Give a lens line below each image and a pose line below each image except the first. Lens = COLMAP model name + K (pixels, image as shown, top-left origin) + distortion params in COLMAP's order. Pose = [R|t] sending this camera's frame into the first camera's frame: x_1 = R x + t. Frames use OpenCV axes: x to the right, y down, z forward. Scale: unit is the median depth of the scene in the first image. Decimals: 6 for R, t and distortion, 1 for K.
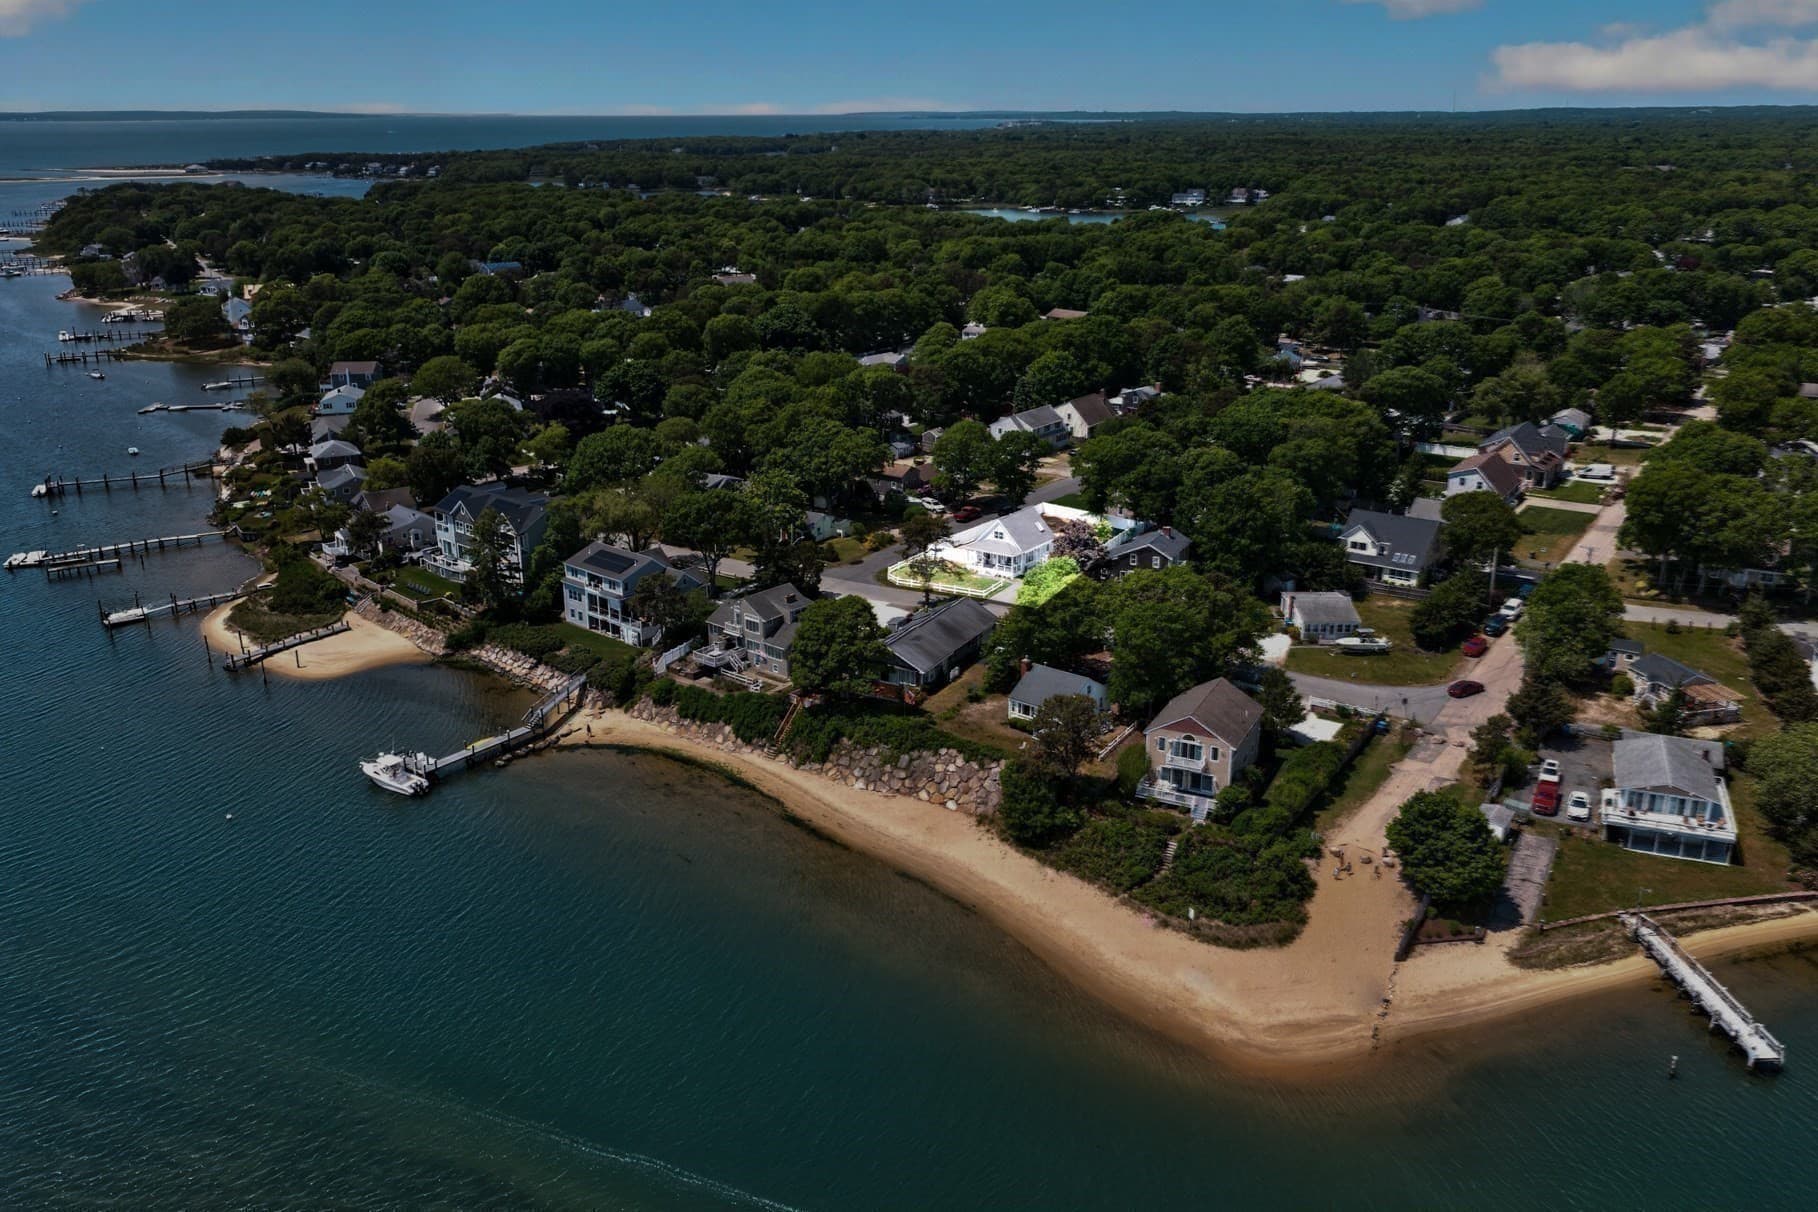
lens RADIAL K [[1481.8, 0, 905.6], [0, 1481.8, 612.6], [0, 0, 1]] dist [0.002221, 0.011729]
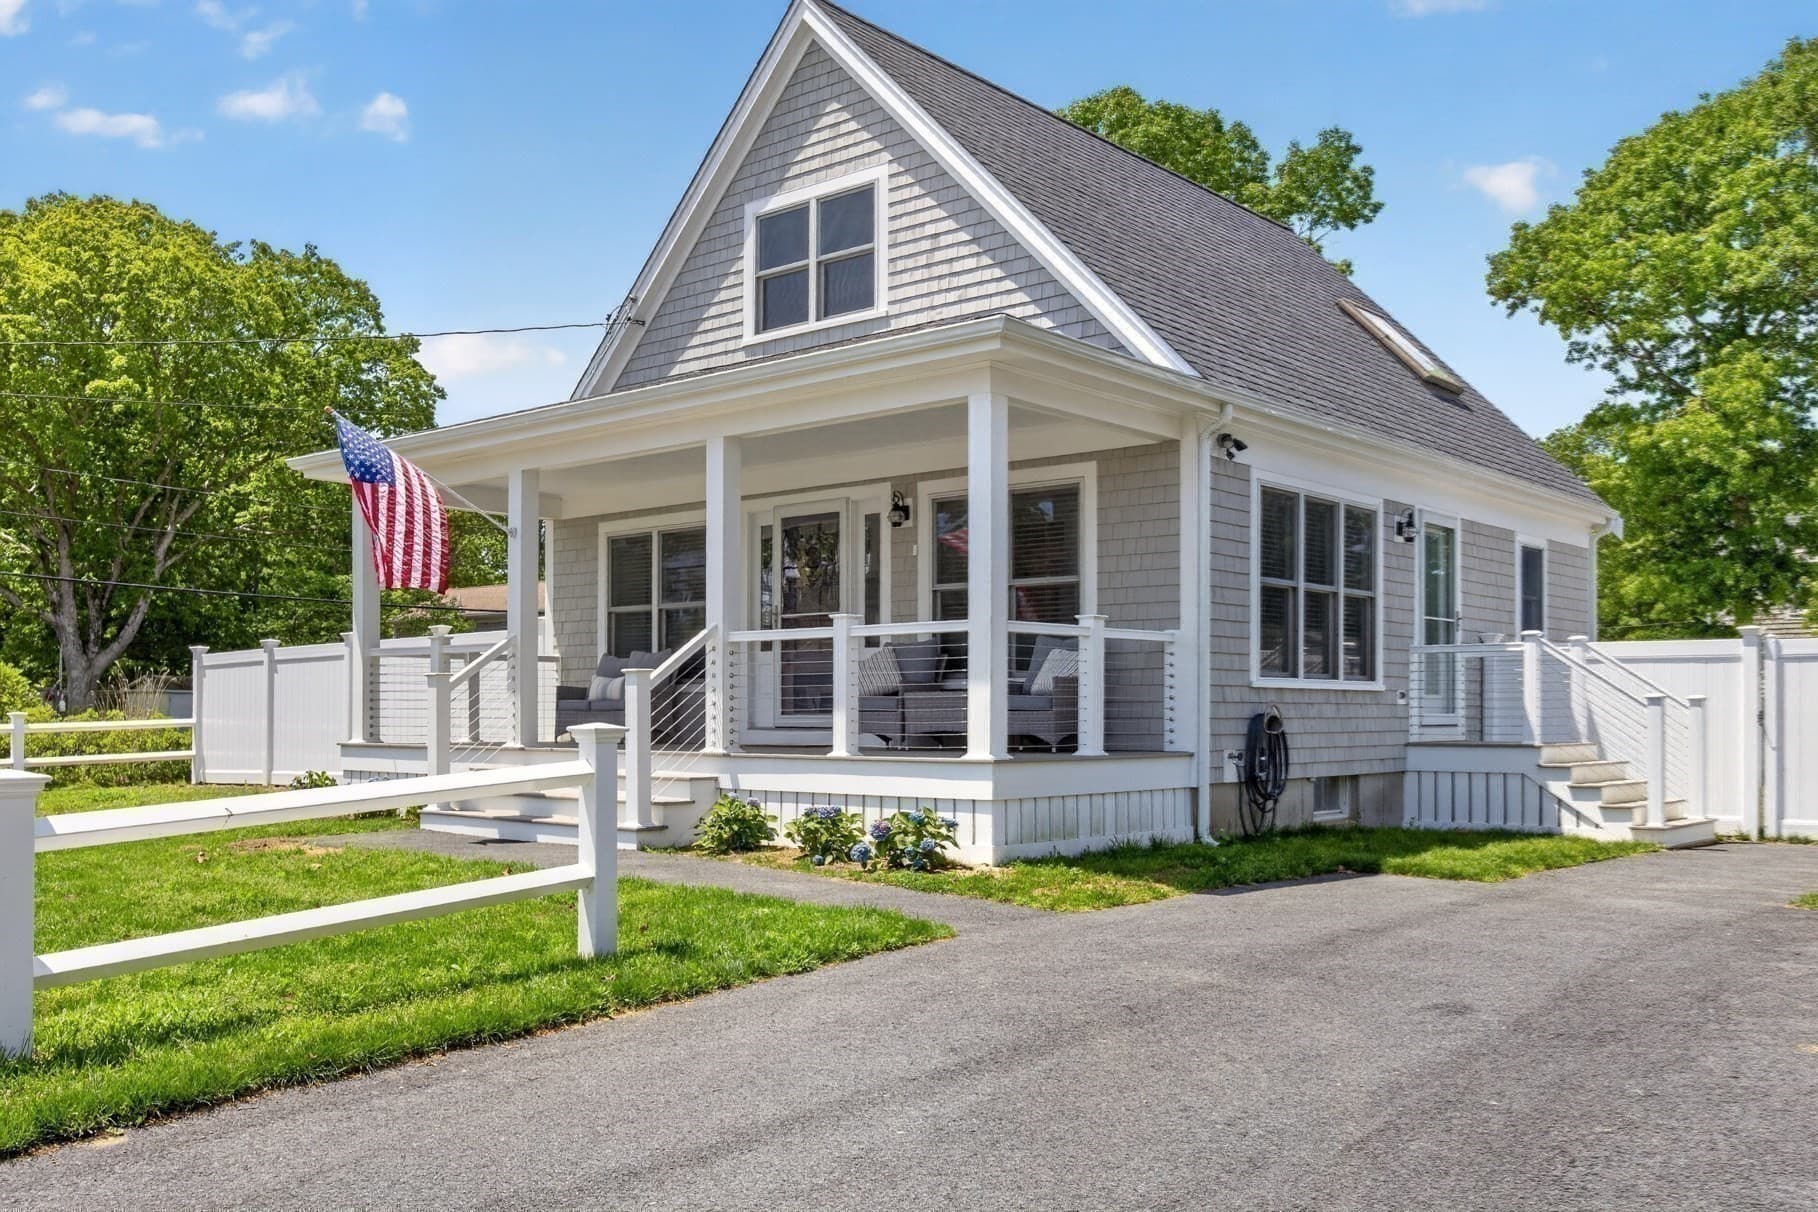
lens RADIAL K [[1606.1, 0, 906.2], [0, 1606.1, 700.7], [0, 0, 1]] dist [-0.012451, 0.005431]
pose [[0.996274, 0.006142, -0.086030, 0.088346], [-0.033746, 0.945699, -0.323288, -0.014423], [0.079373, 0.324987, 0.942382, 1.140411]]
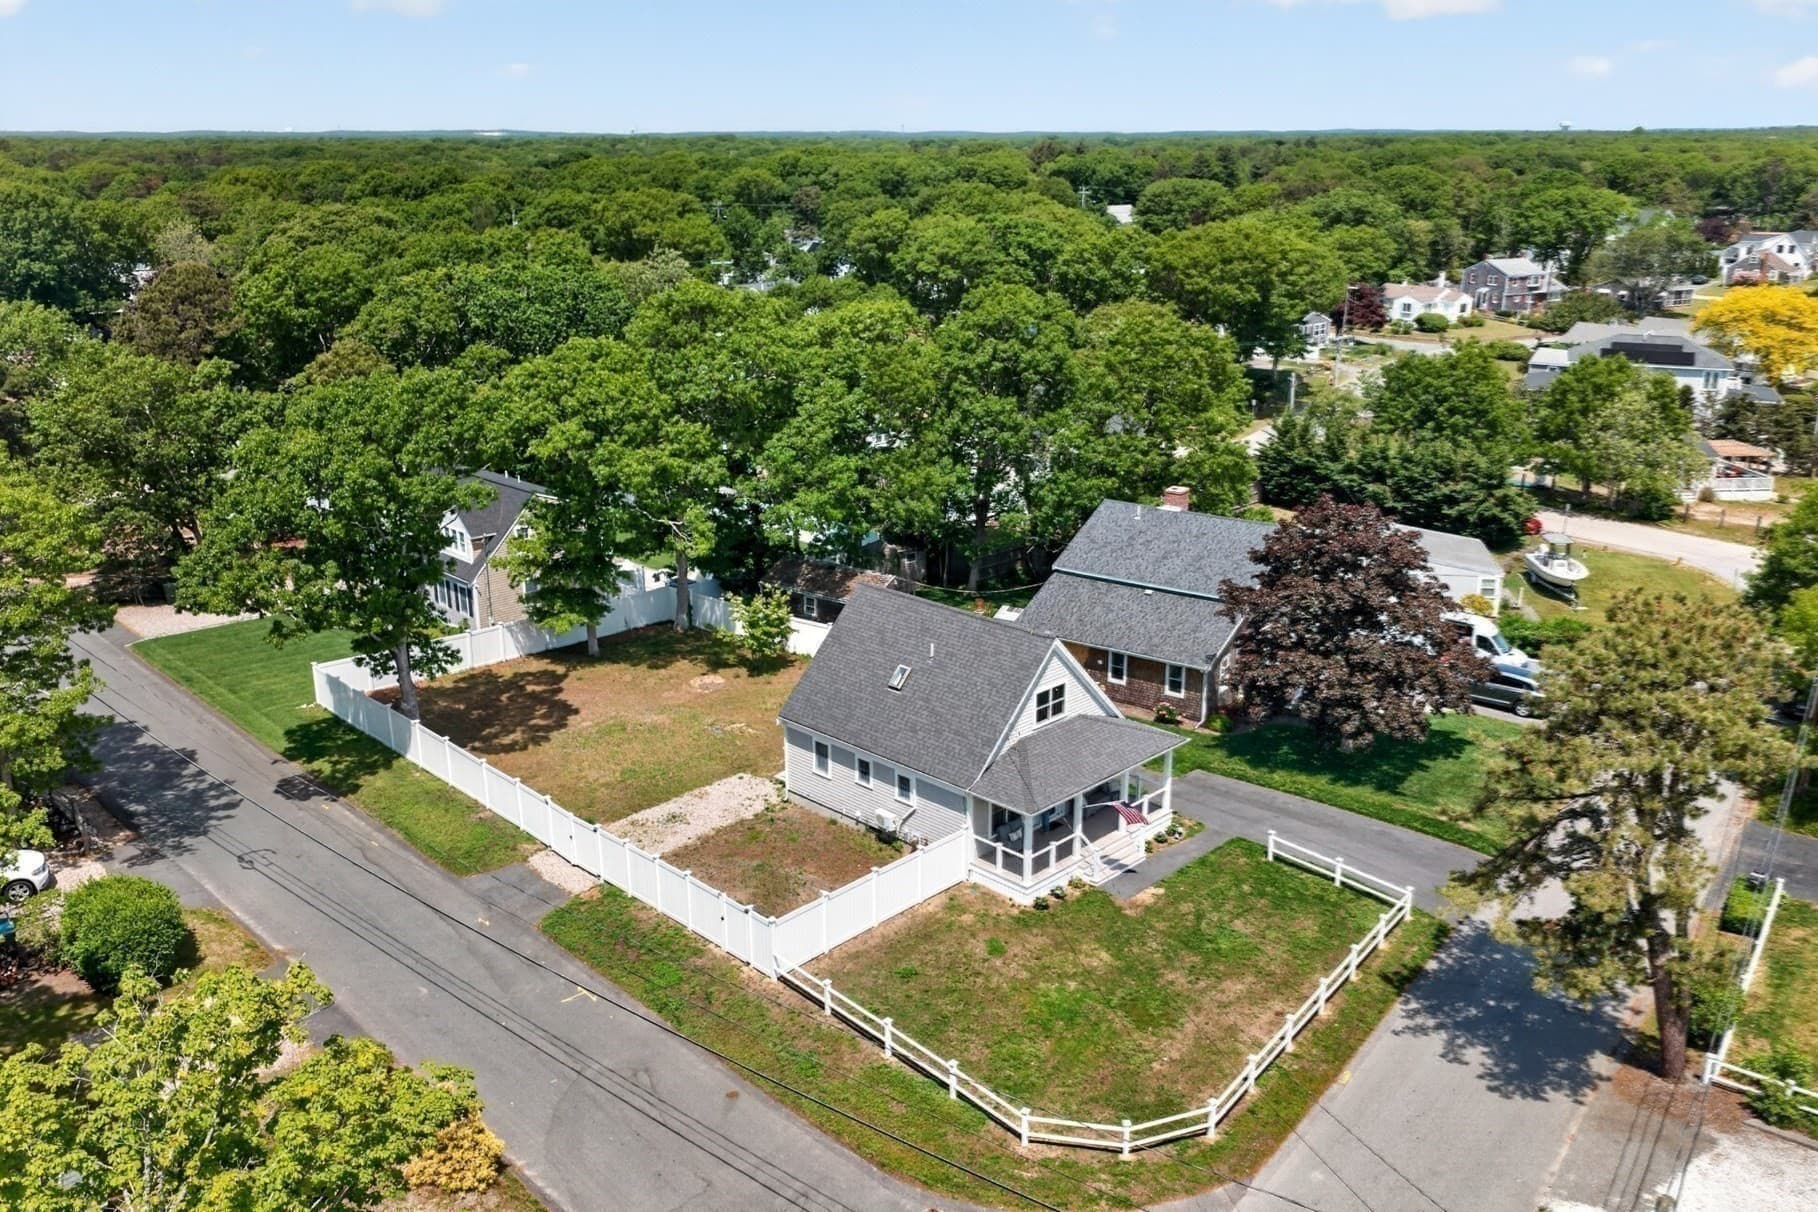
lens RADIAL K [[1481.8, 0, 905.6], [0, 1481.8, 612.6], [0, 0, 1]] dist [0.002221, 0.011729]
pose [[0.155672, -0.295957, 0.942431, -0.188897], [0.320194, 0.917668, 0.235290, -0.154126], [-0.934474, 0.265132, 0.237619, 1.165547]]
